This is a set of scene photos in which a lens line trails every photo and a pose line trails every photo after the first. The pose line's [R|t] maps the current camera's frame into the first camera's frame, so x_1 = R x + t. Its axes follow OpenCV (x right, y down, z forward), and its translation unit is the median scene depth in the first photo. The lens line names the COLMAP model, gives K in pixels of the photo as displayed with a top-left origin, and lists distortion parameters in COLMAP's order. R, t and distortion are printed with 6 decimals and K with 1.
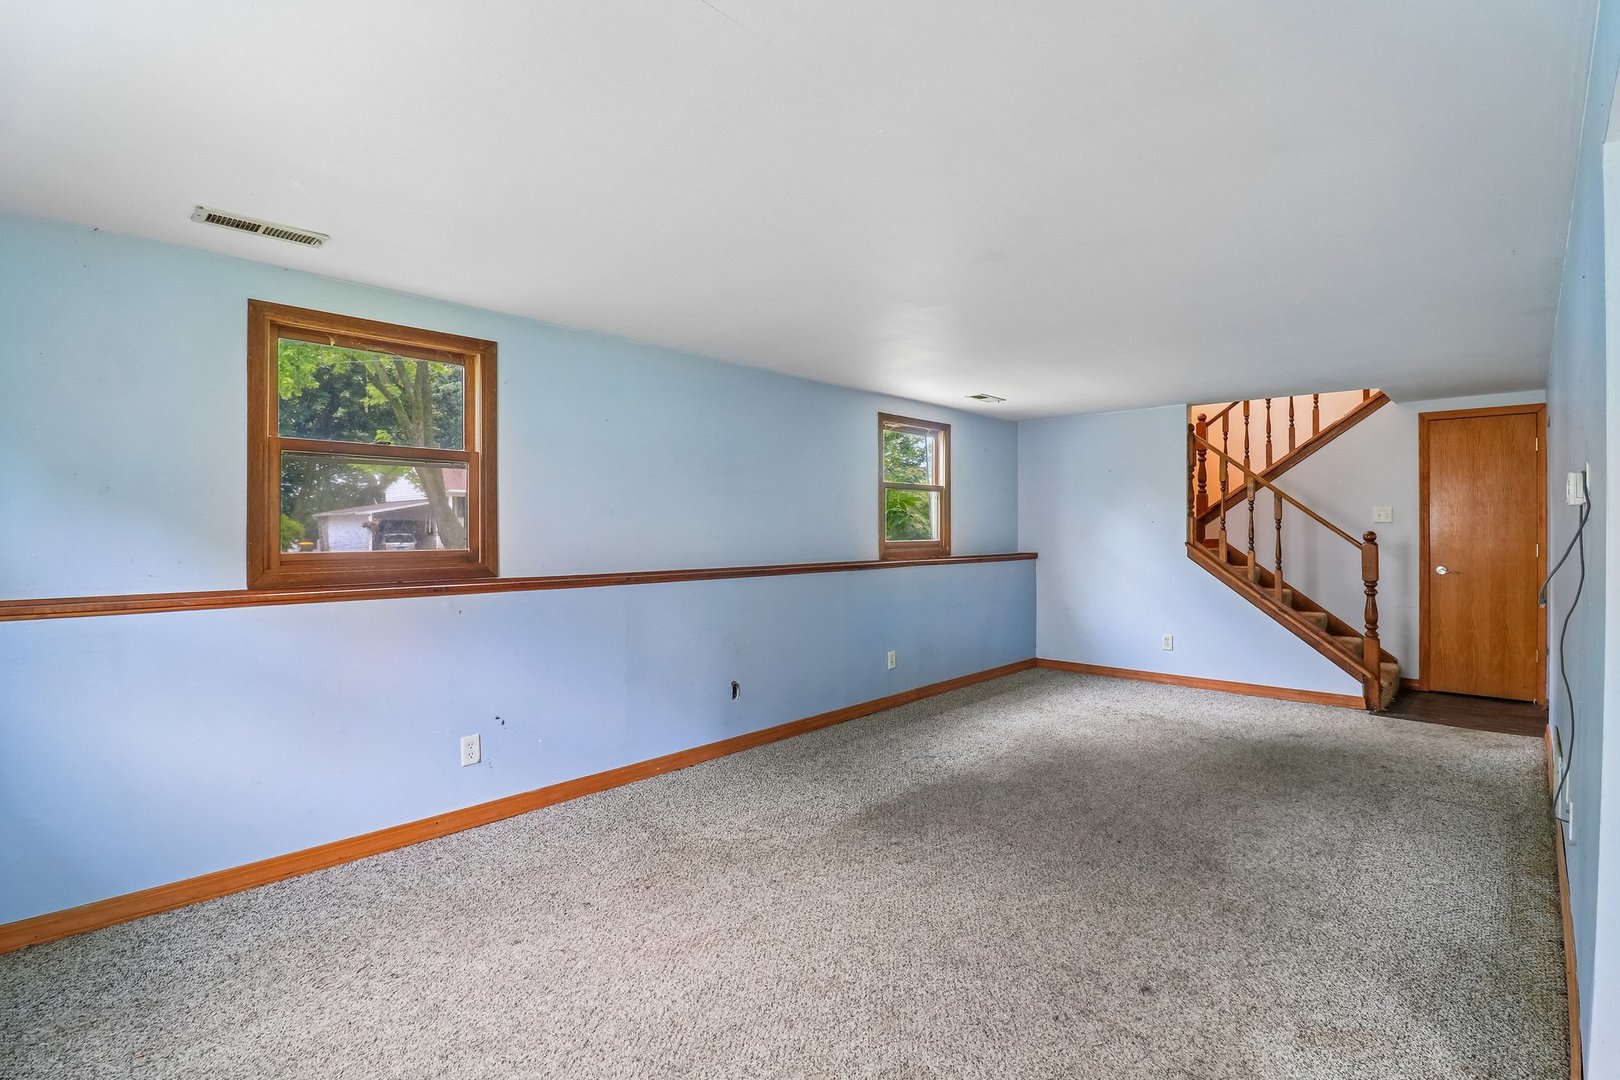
lens RADIAL K [[768.0, 0, 824.0], [0, 768.0, 526.3], [0, 0, 1]] dist [-0.009571, -0.006231]
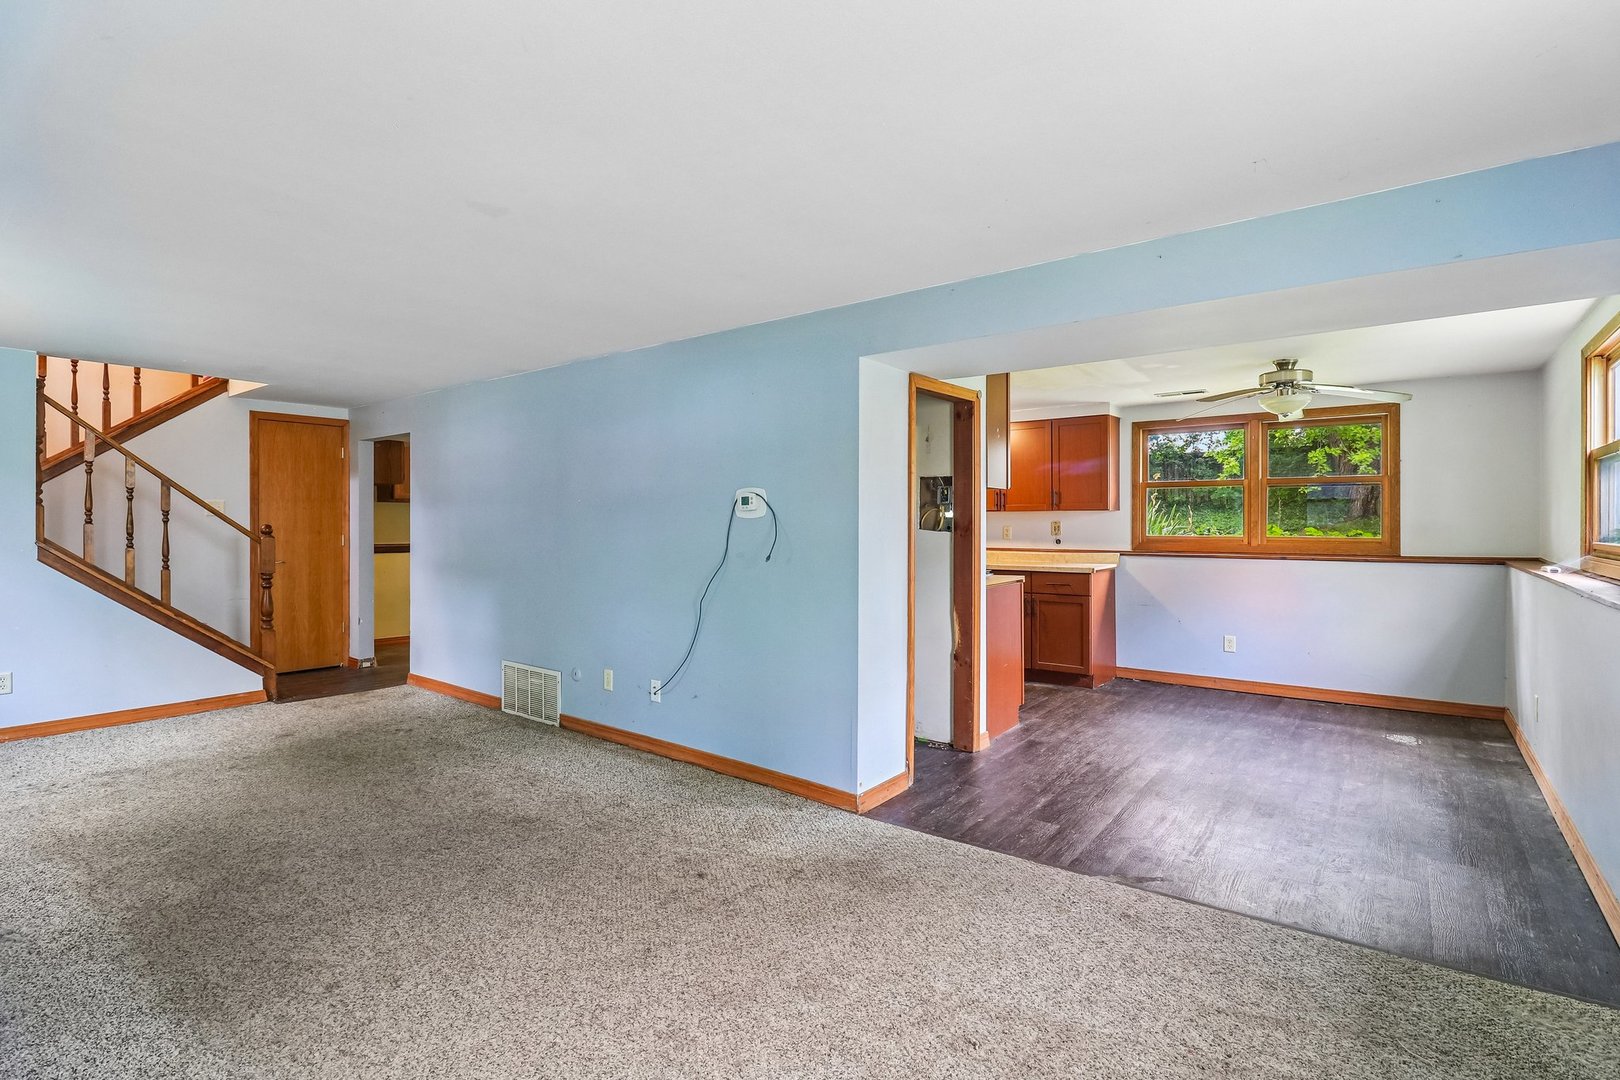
lens RADIAL K [[768.0, 0, 810.4], [0, 768.0, 527.9], [0, 0, 1]] dist [-0.009571, -0.006231]
pose [[-0.108068, -0.005330, 0.994129, -0.369010], [-0.006193, 0.999970, 0.004688, 0.001519], [-0.994124, -0.005650, -0.108098, 0.391875]]
